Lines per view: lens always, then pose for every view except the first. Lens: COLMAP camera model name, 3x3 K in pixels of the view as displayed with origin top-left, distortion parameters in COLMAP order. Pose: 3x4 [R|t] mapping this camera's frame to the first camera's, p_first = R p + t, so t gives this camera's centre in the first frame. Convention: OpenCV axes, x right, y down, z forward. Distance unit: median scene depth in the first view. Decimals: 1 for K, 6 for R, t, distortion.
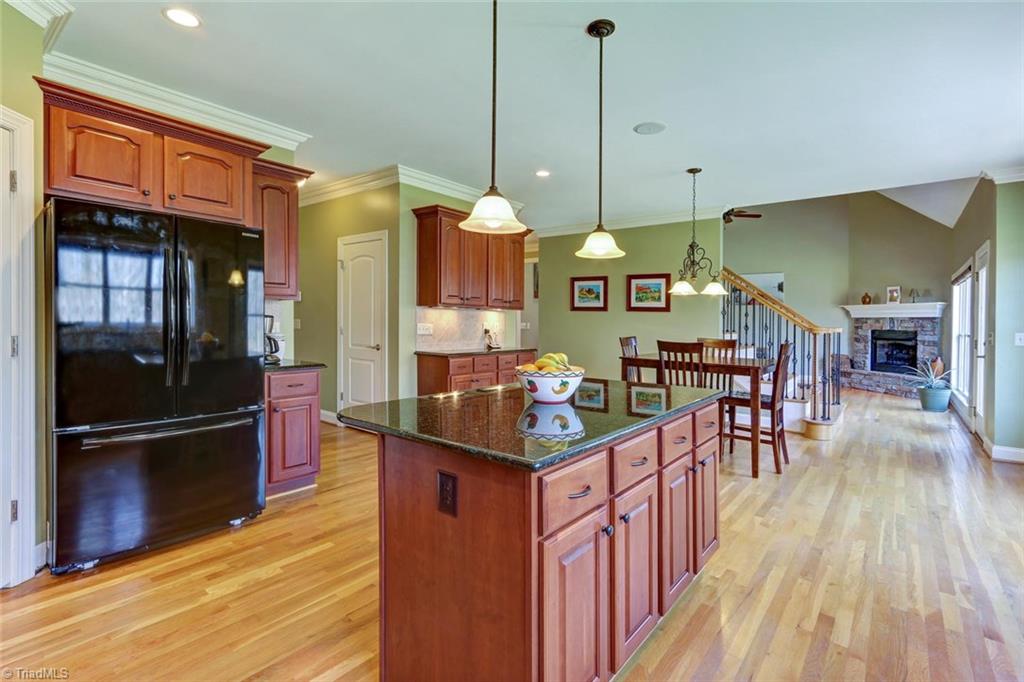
lens RADIAL K [[483.0, 0, 513.5], [0, 483.0, 326.1], [0, 0, 1]] dist [-0.000313, -0.000339]
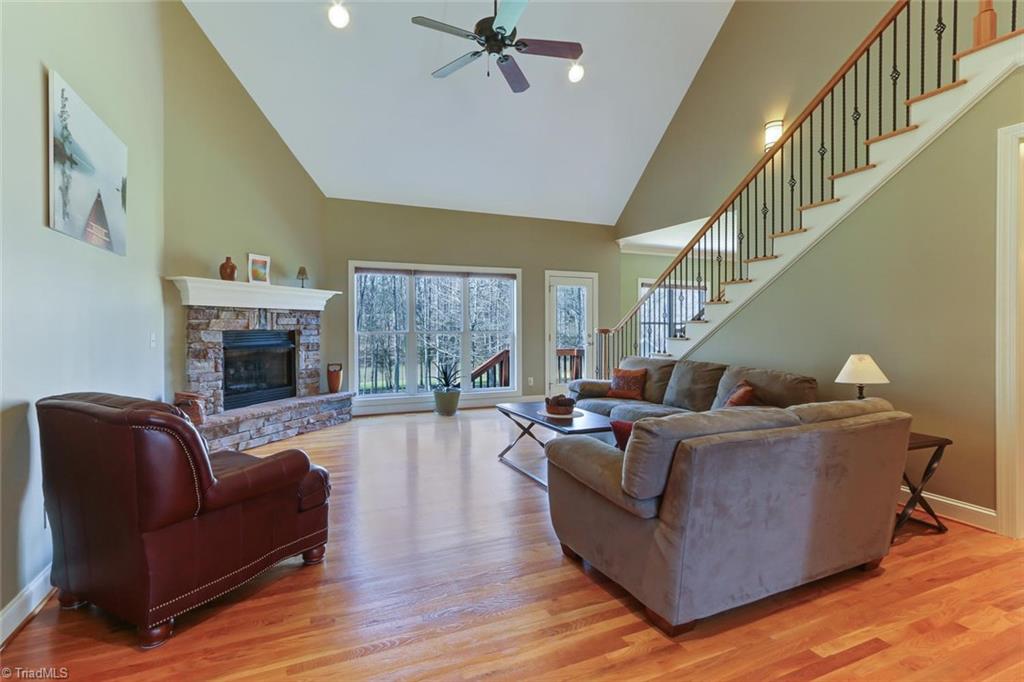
lens RADIAL K [[483.0, 0, 513.5], [0, 483.0, 326.1], [0, 0, 1]] dist [-0.000313, -0.000339]
pose [[-0.883388, -0.004531, 0.468620, 0.253572], [0.002343, 0.999898, 0.014086, -0.004066], [-0.468636, 0.013541, -0.883287, 1.428714]]
